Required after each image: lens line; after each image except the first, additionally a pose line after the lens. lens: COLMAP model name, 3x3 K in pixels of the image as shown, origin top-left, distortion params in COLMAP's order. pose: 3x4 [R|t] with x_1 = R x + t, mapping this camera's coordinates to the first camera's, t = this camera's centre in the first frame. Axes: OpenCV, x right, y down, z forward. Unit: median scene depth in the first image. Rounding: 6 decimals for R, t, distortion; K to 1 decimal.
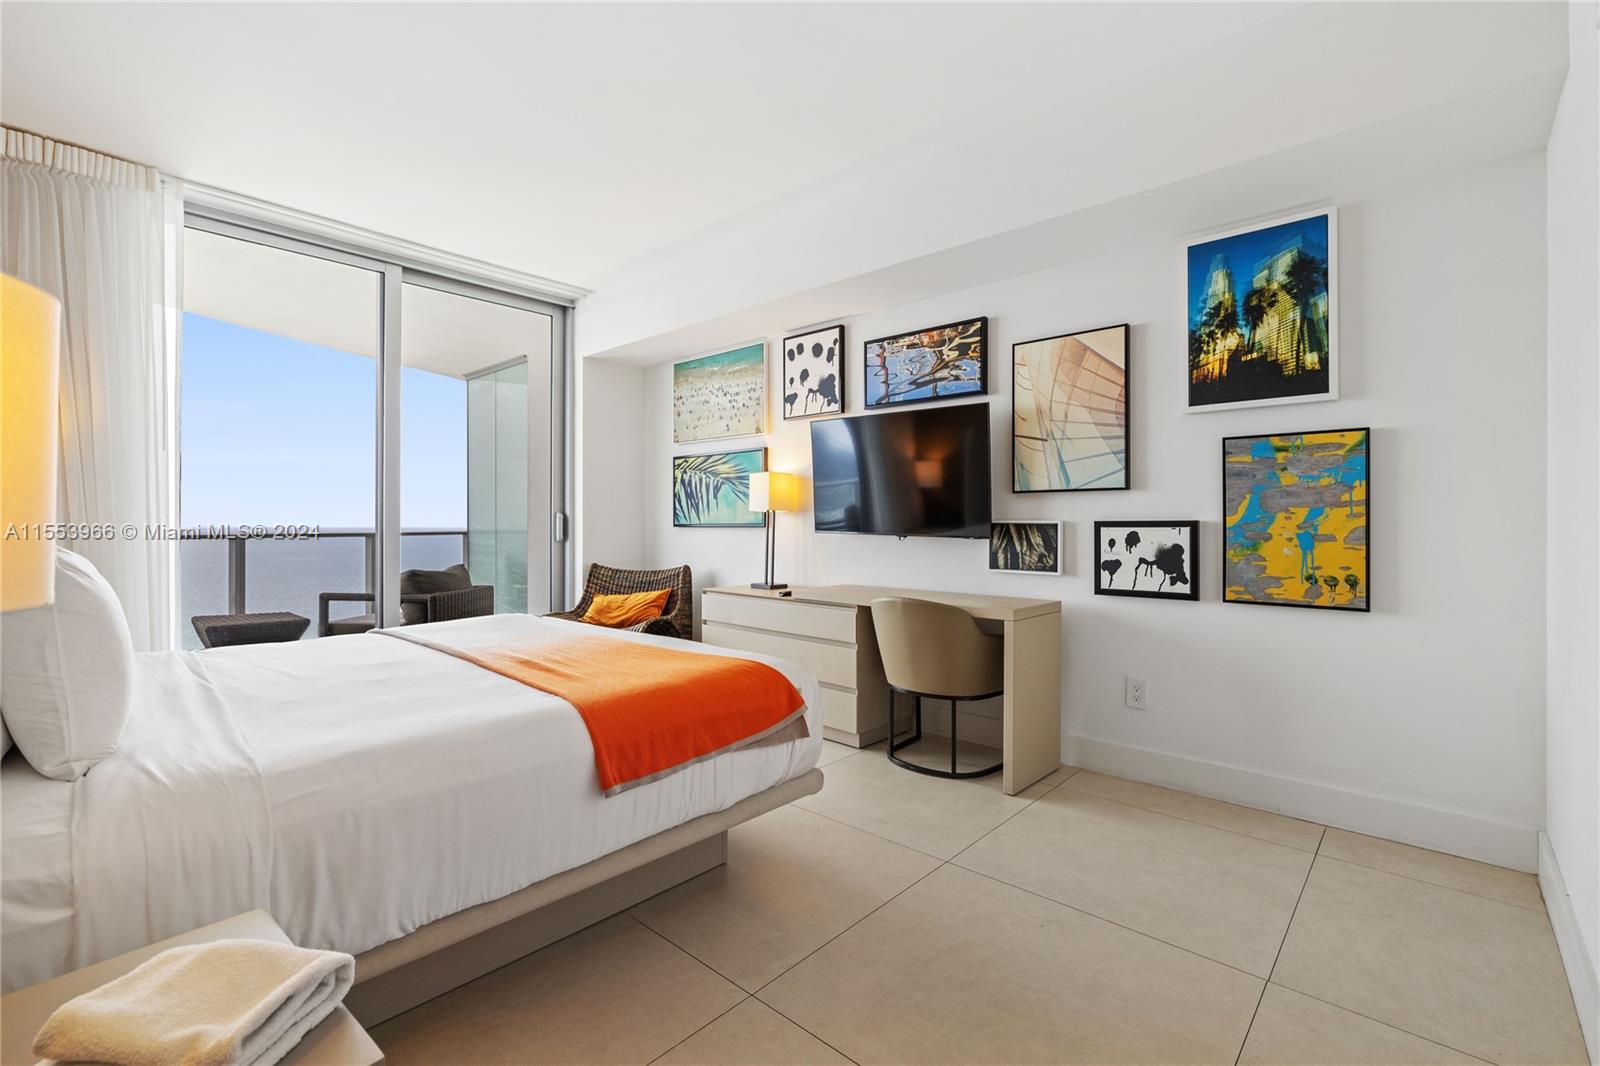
lens RADIAL K [[717.2, 0, 800.4], [0, 717.2, 522.6], [0, 0, 1]] dist [-0.006354, 0.001017]
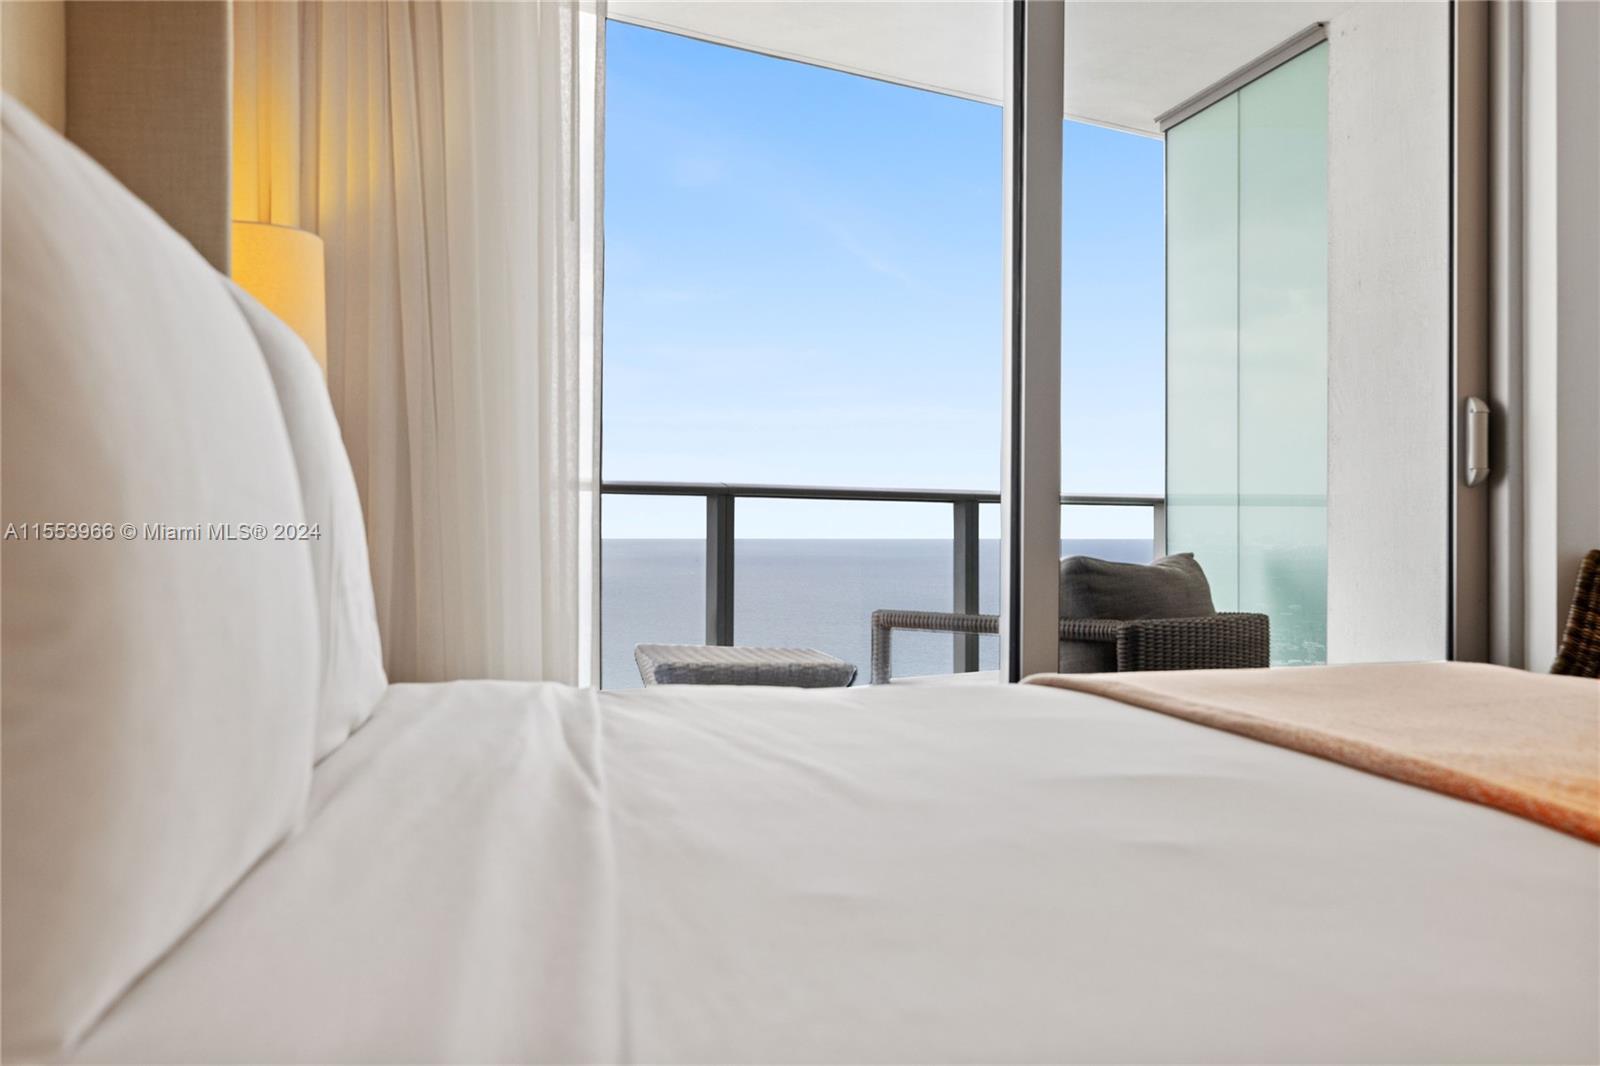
lens RADIAL K [[1532.5, 0, 789.4], [0, 1532.5, 530.8], [0, 0, 1]] dist [0.022571, 0.000000]
pose [[0.808291, -0.000161, -0.588783, -0.232216], [-0.004312, 0.999972, -0.006194, 0.072271], [0.588767, 0.007546, 0.808267, 0.311024]]
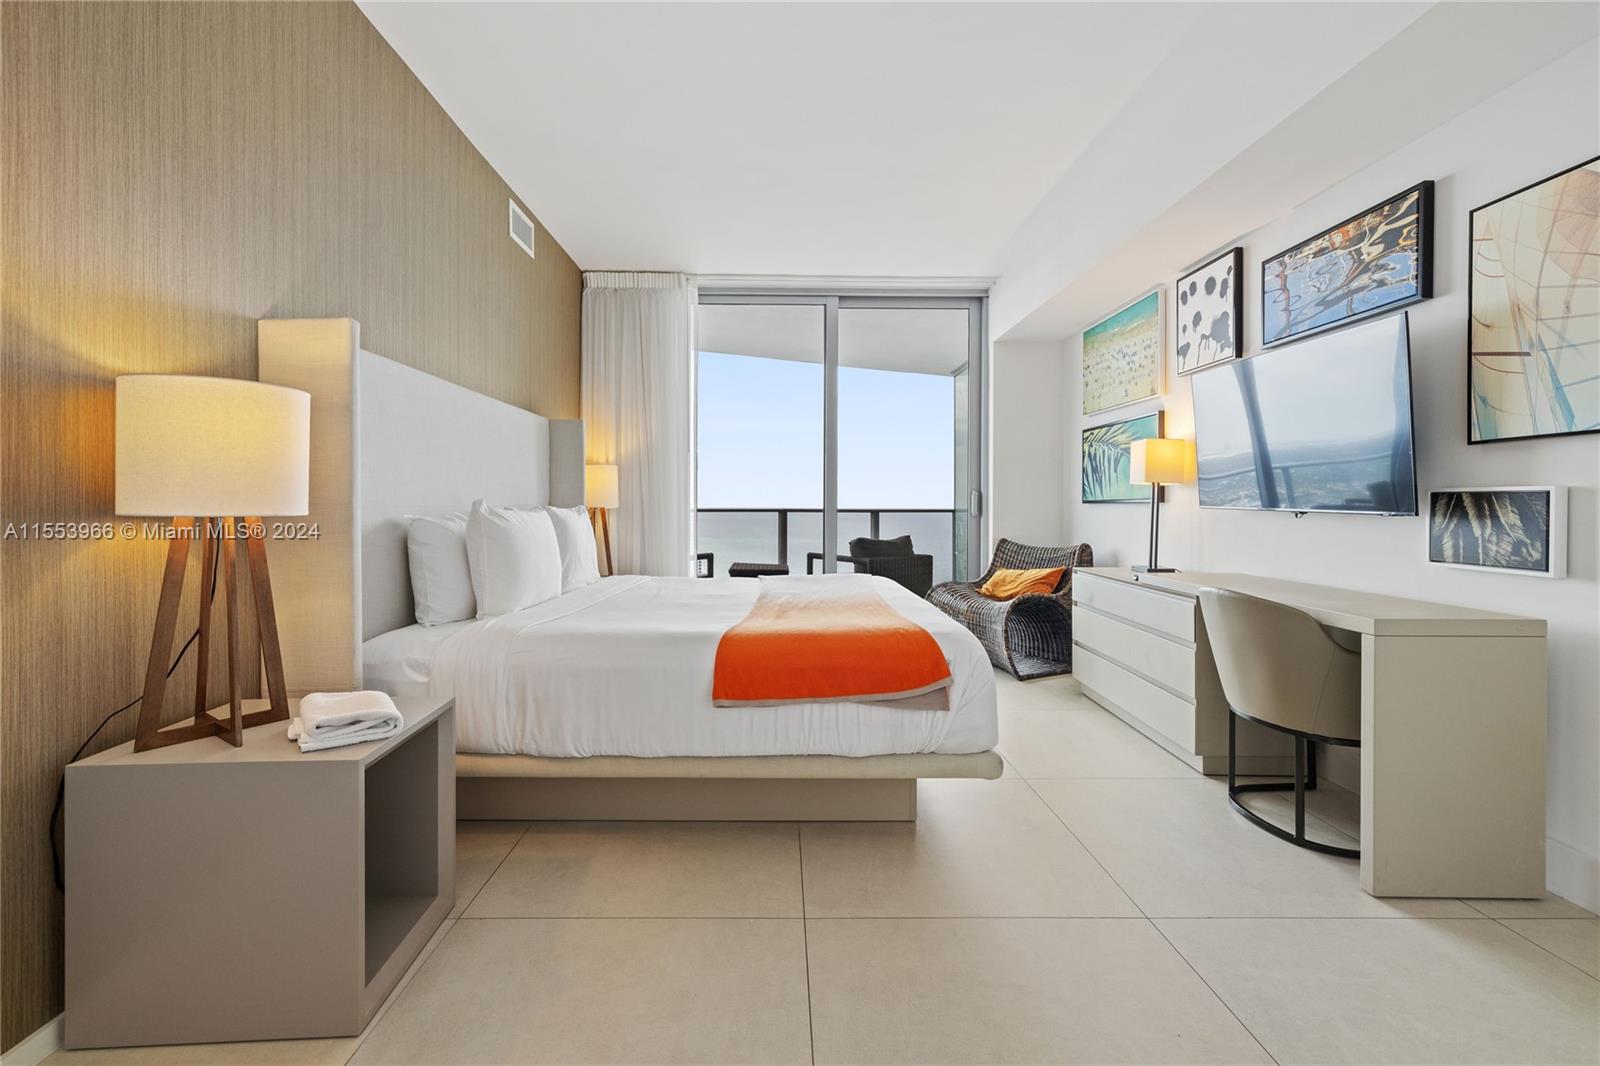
lens RADIAL K [[692.6, 0, 791.3], [0, 692.6, 509.6], [0, 0, 1]] dist [0.003914, 0.000490]
pose [[0.673869, 0.005520, -0.738830, 0.331531], [-0.003232, 0.999985, 0.004523, 0.015126], [0.738844, -0.000660, 0.673877, 0.129052]]
